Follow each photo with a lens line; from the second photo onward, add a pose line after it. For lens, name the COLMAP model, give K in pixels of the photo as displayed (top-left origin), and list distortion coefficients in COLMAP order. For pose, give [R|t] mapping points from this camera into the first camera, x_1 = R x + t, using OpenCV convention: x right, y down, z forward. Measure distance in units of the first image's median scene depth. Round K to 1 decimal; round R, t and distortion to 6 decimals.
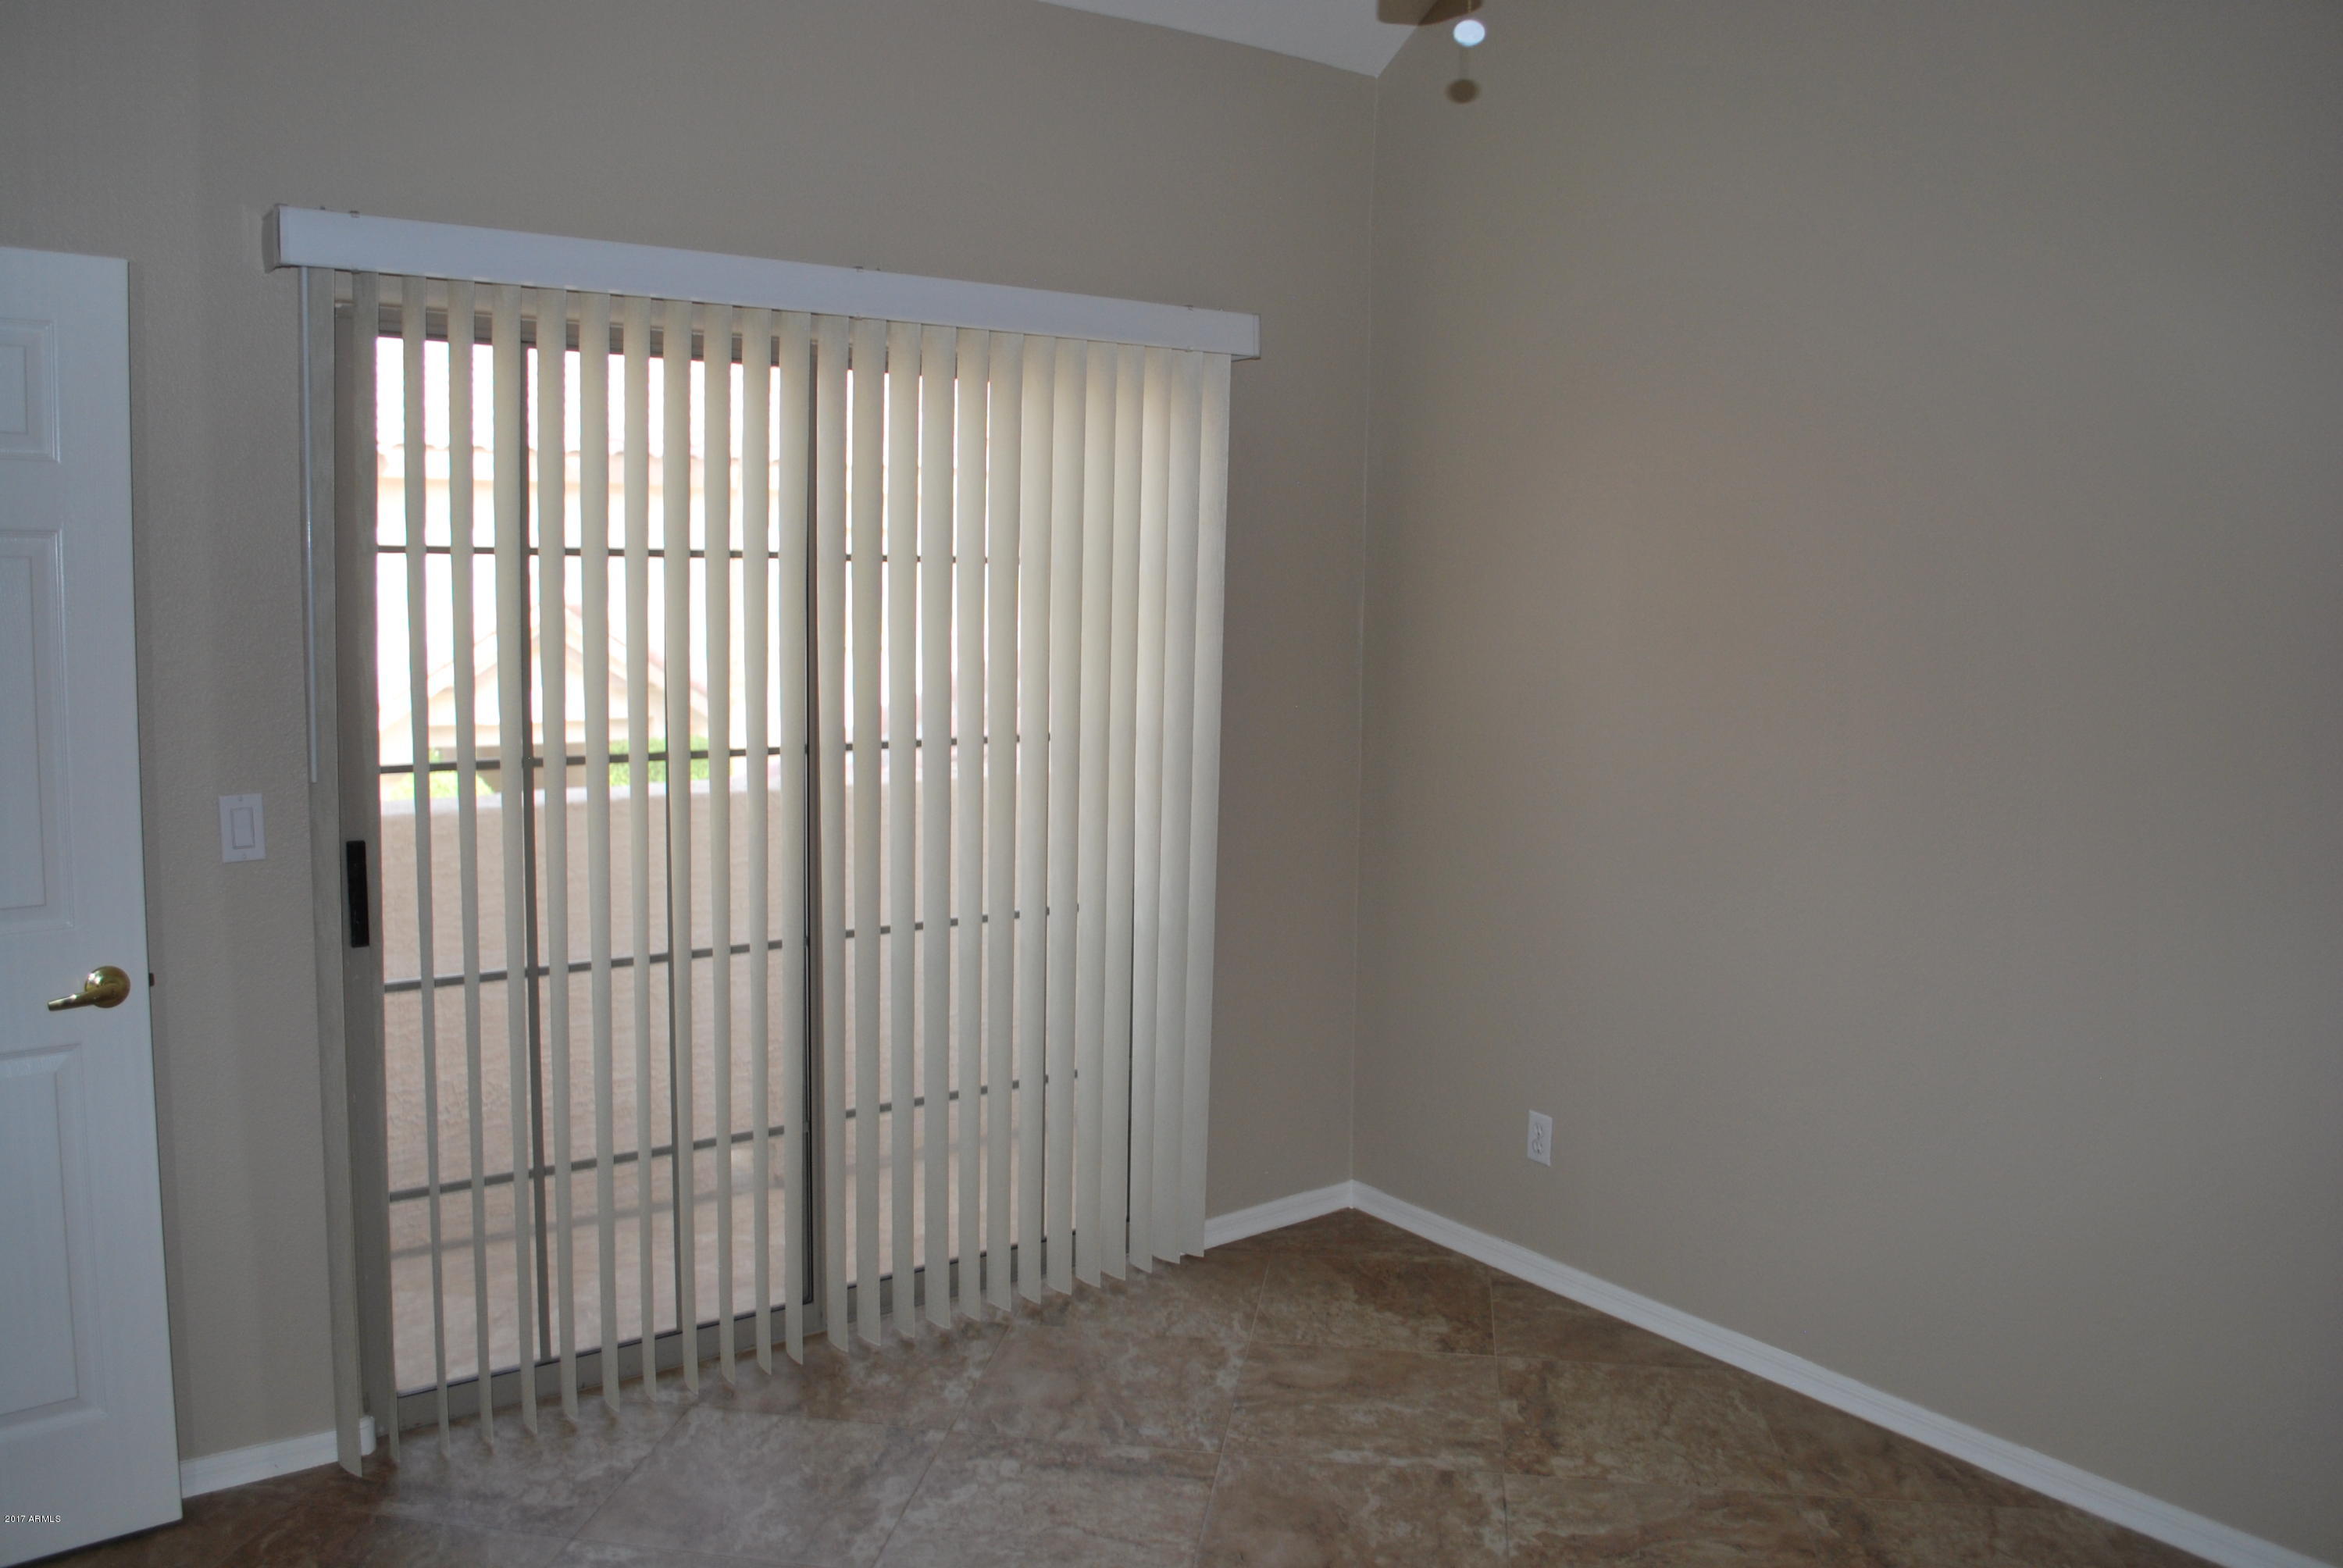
lens RADIAL K [[1848.5, 0, 1173.2], [0, 1848.5, 787.8], [0, 0, 1]] dist [-0.084467, 0.013991]
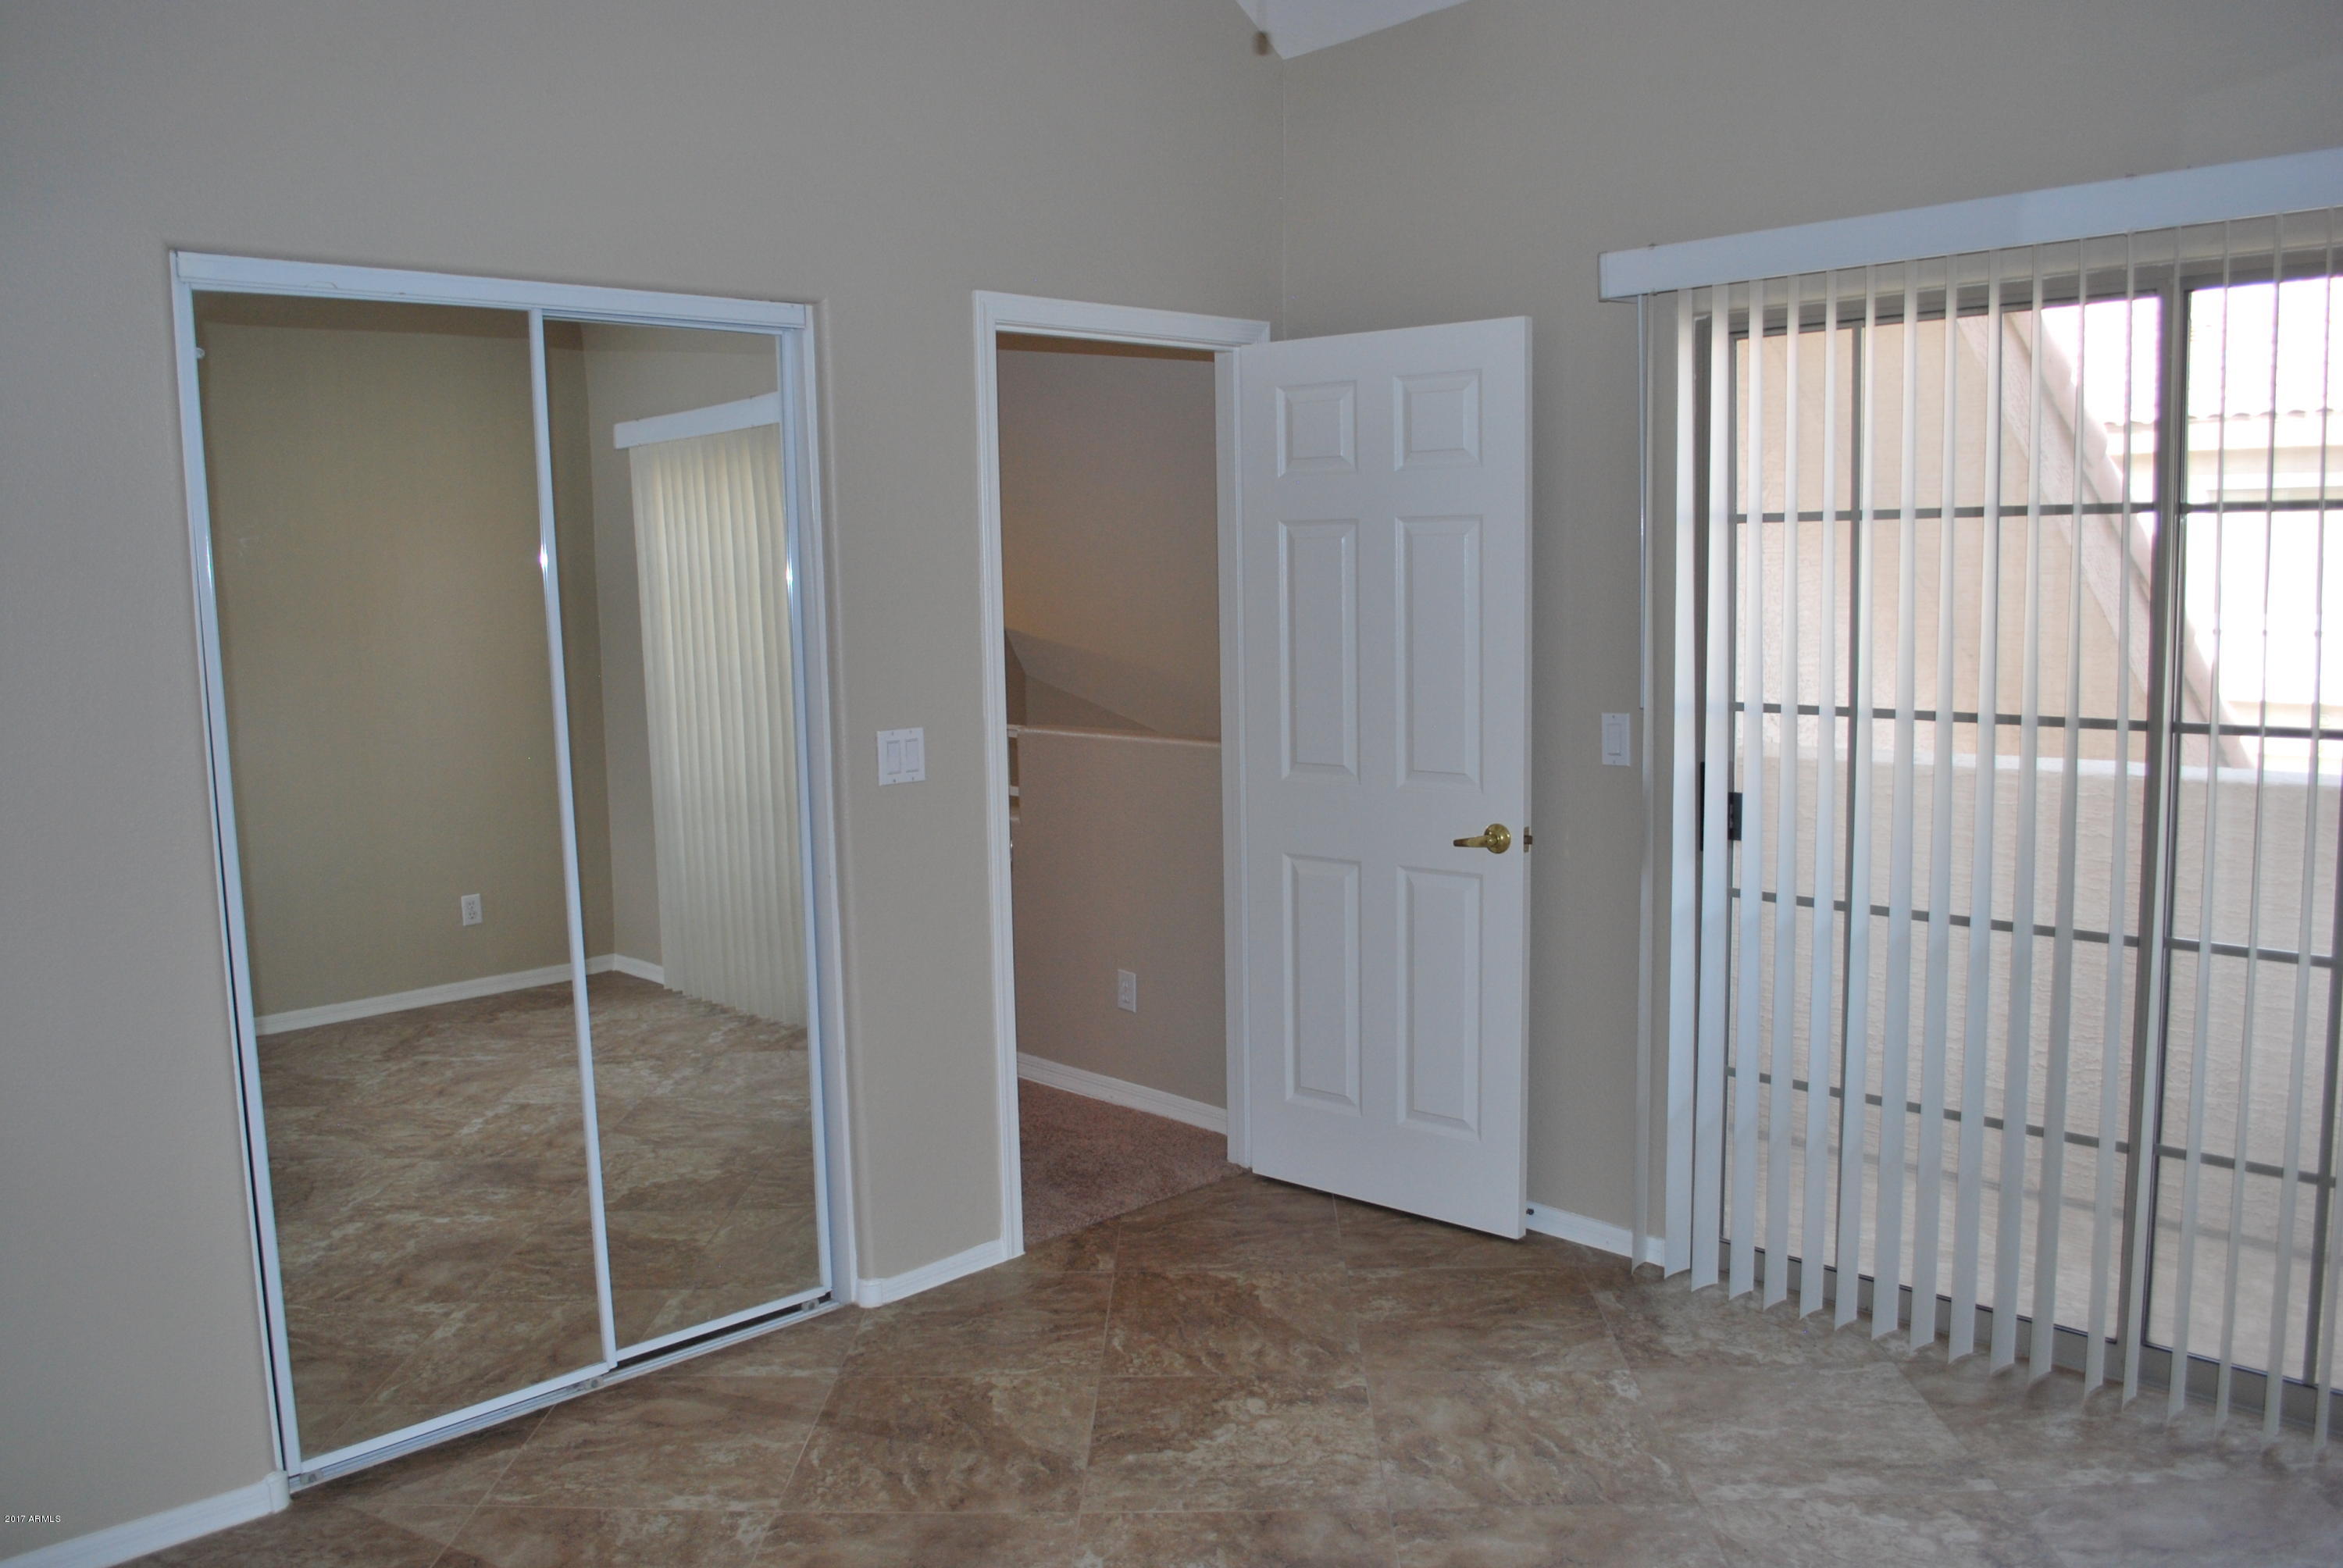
lens RADIAL K [[1848.5, 0, 1174.1], [0, 1848.5, 781.5], [0, 0, 1]] dist [-0.084467, 0.013991]
pose [[0.119302, 0.100175, -0.987791, 0.680475], [-0.086264, 0.992181, 0.090201, -0.035858], [0.989103, 0.074449, 0.127011, 0.480781]]
